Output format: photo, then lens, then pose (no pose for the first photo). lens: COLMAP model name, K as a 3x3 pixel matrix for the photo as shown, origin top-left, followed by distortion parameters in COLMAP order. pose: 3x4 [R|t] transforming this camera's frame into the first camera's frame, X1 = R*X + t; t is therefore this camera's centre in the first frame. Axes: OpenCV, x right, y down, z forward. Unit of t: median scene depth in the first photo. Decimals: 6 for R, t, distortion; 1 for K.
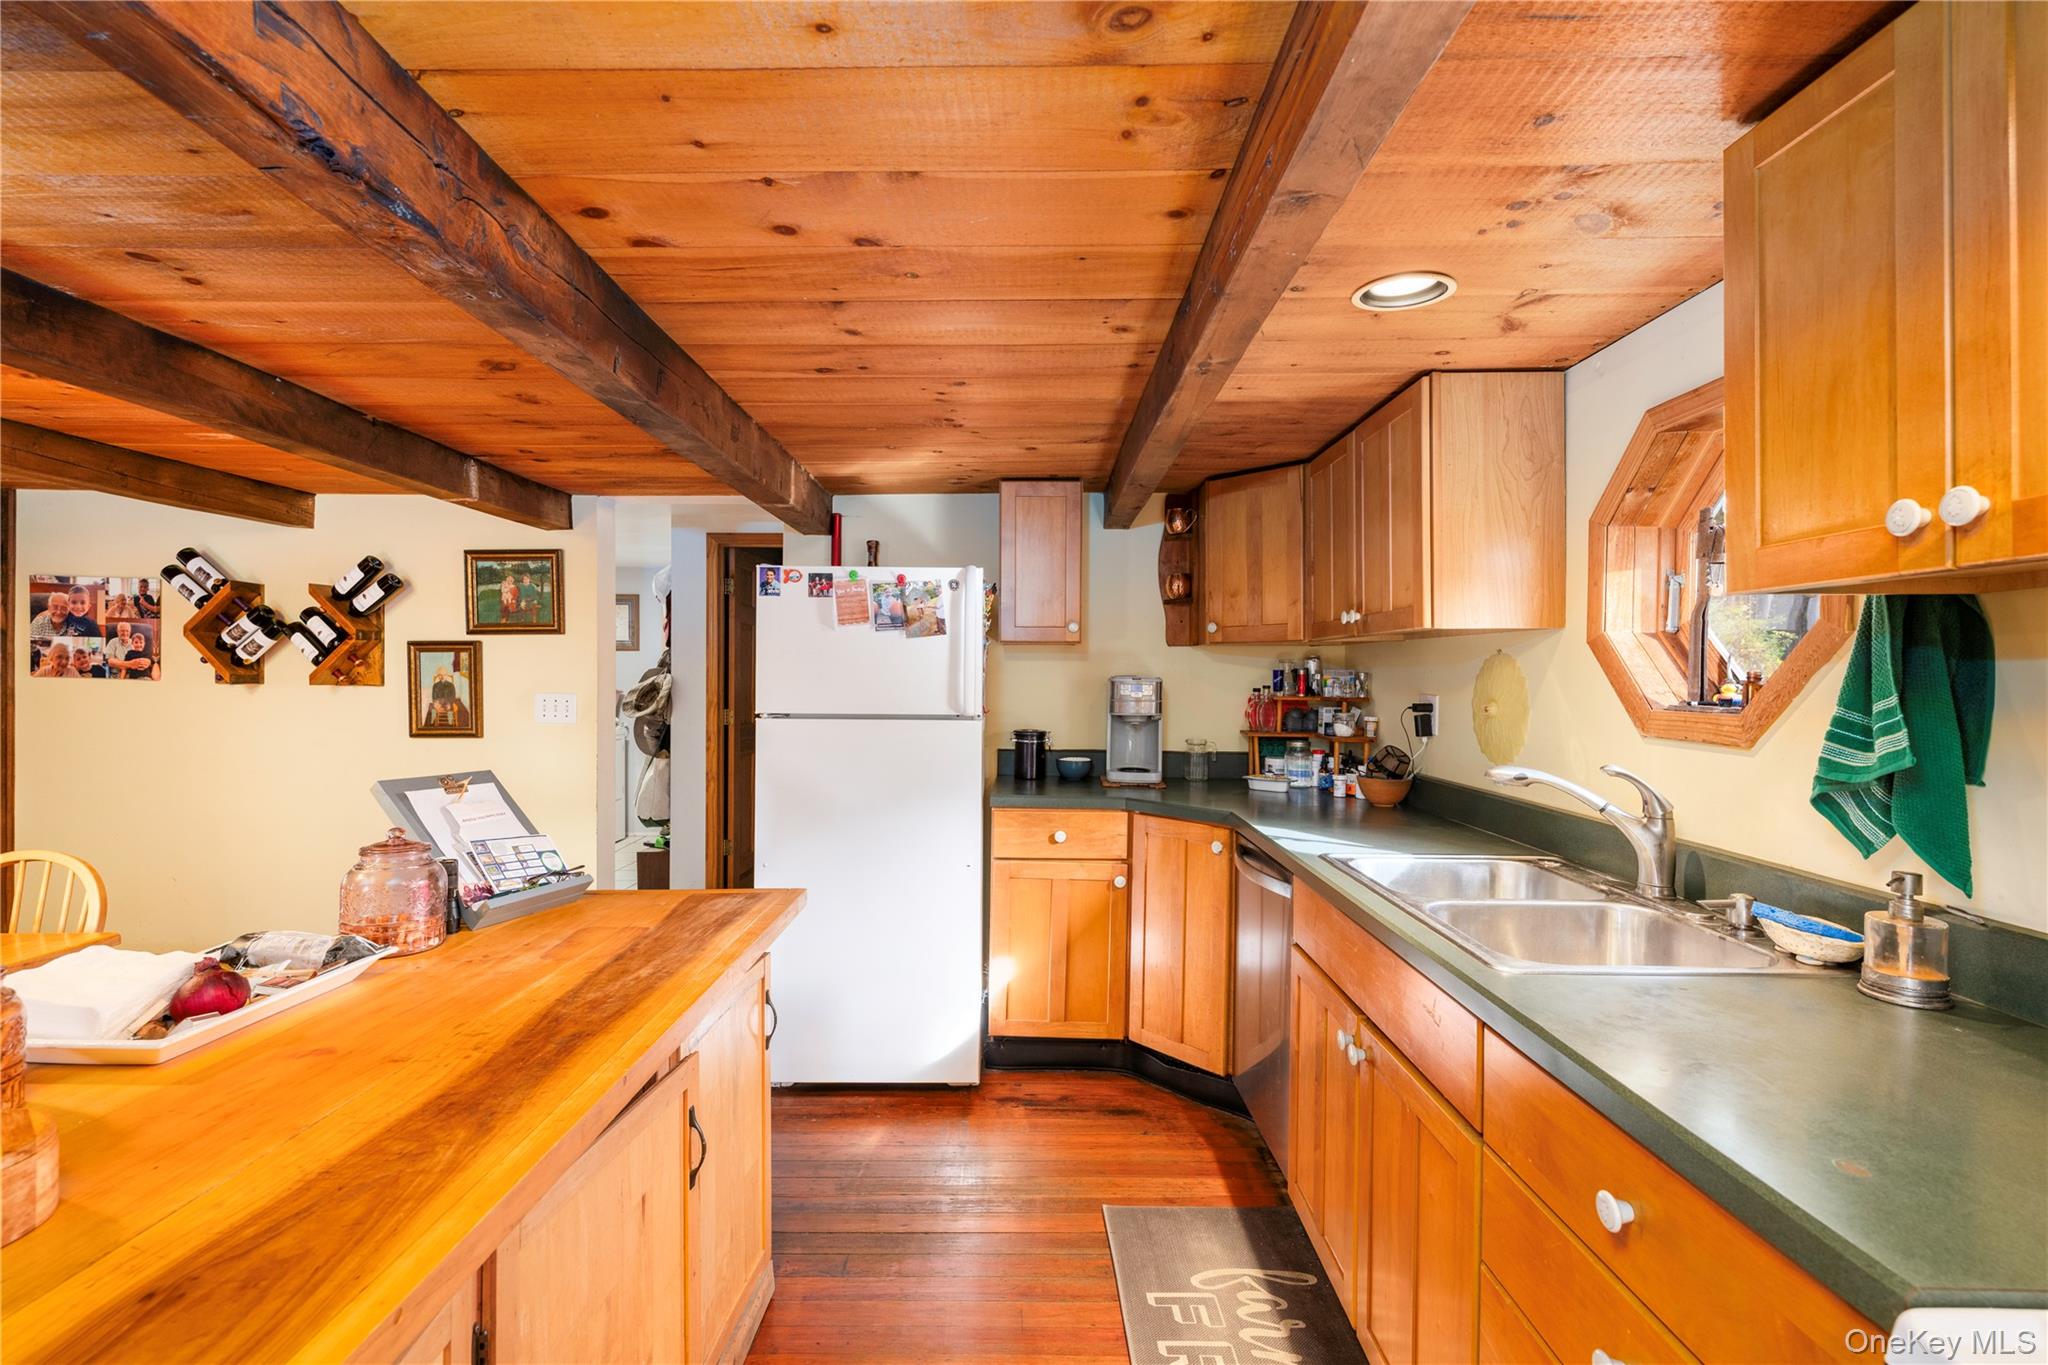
lens RADIAL K [[932.4, 0, 1020.2], [0, 932.4, 682.8], [0, 0, 1]] dist [-0.000193, -0.000027]
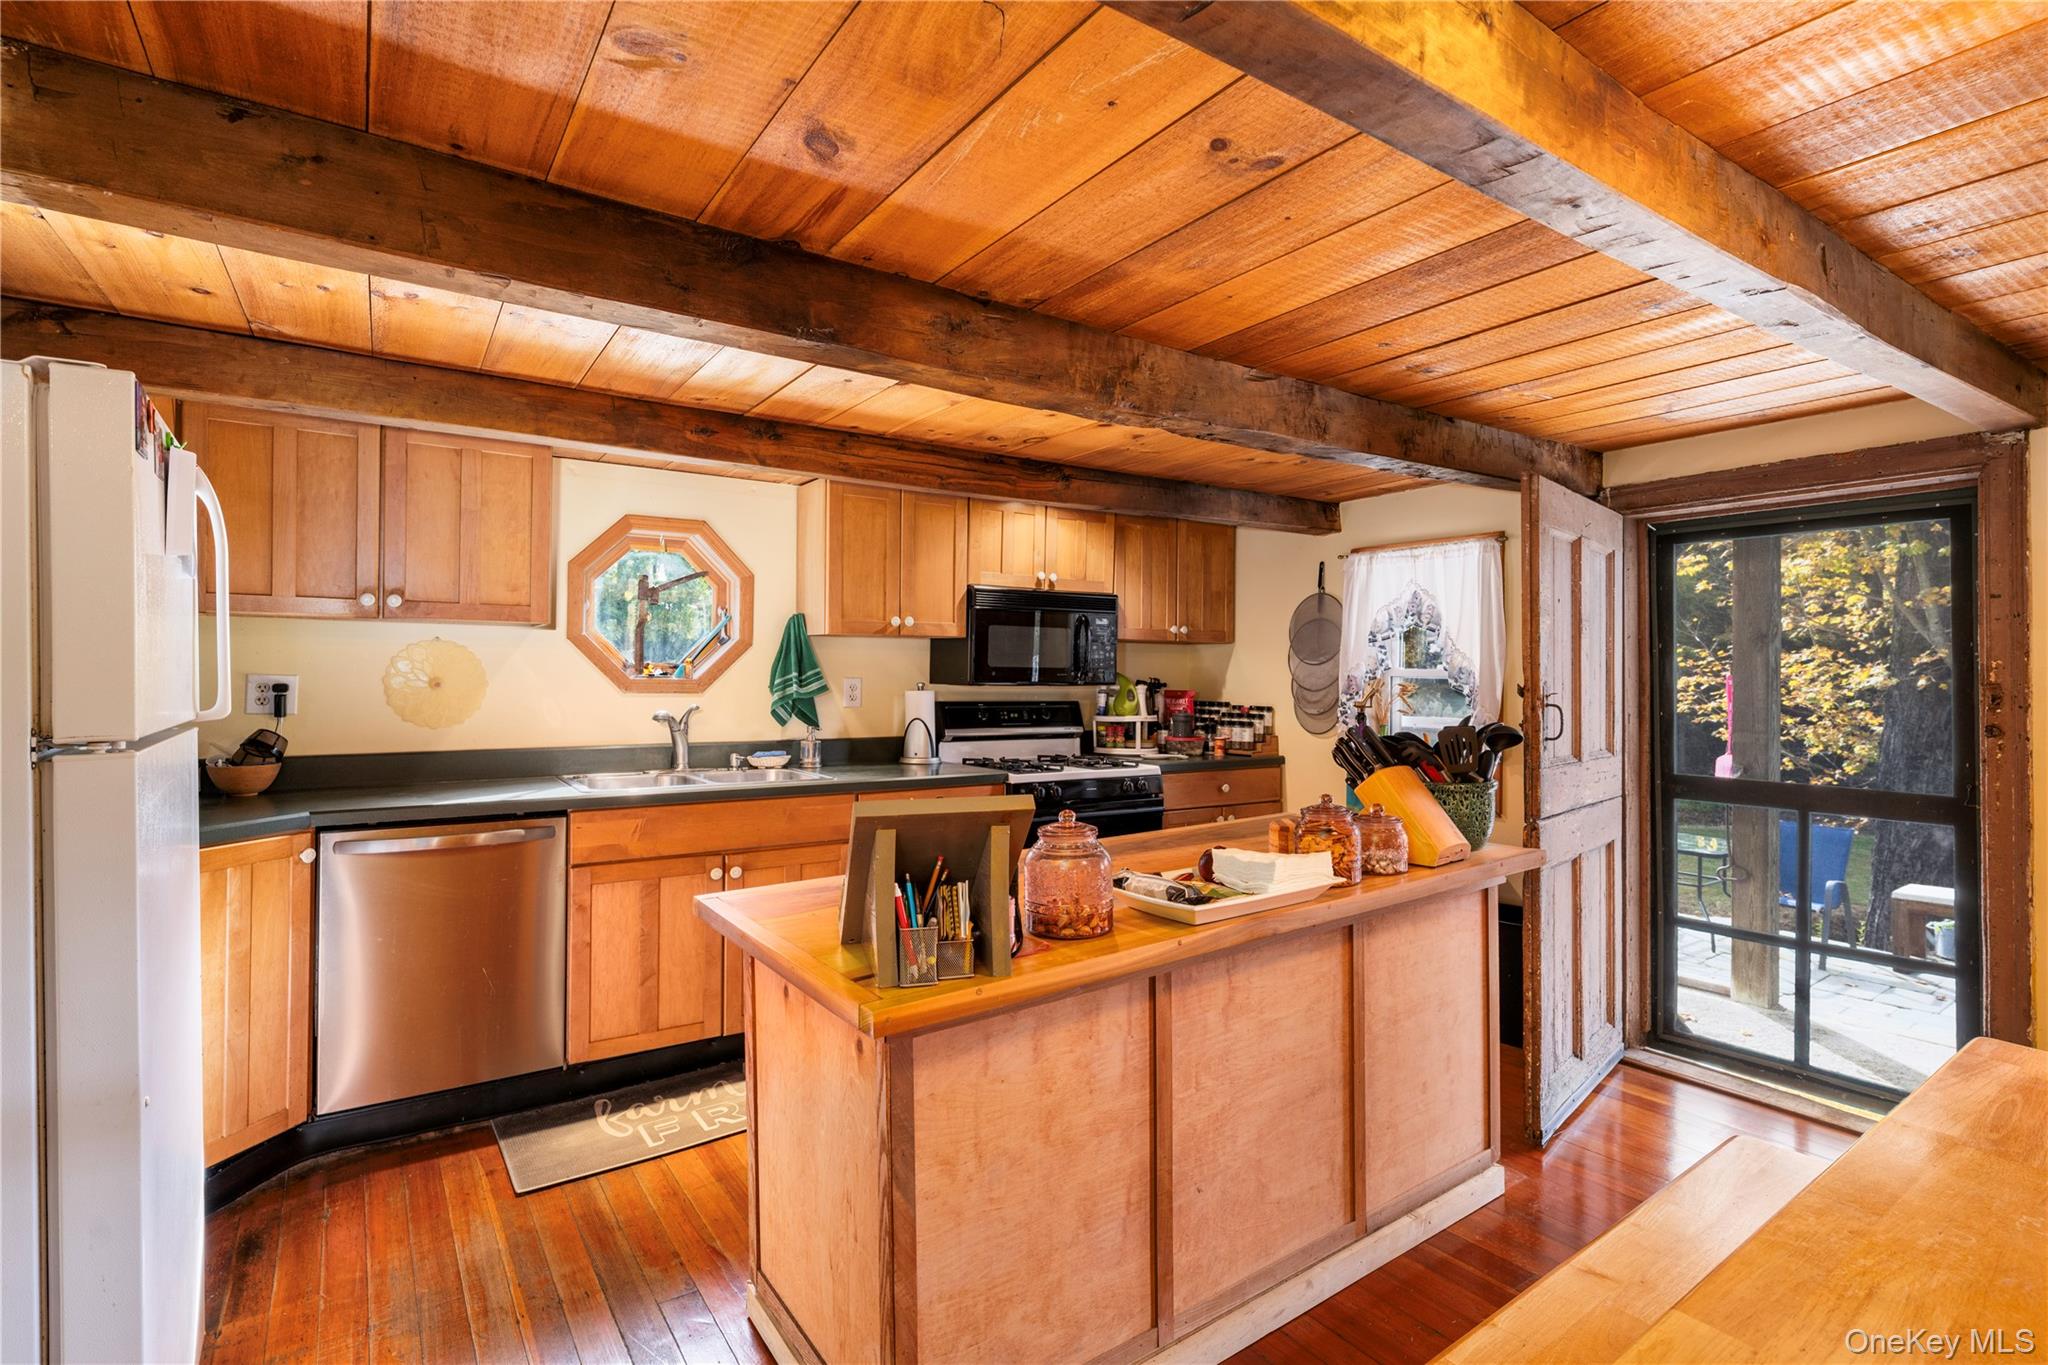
lens RADIAL K [[960.3, 0, 1022.9], [0, 960.3, 674.9], [0, 0, 1]] dist [0.000239, 0.000006]
pose [[-0.585107, -0.000944, 0.810955, -1.230077], [-0.002048, 0.999998, -0.000314, 0.017811], [-0.810953, -0.001845, -0.585108, 1.375885]]
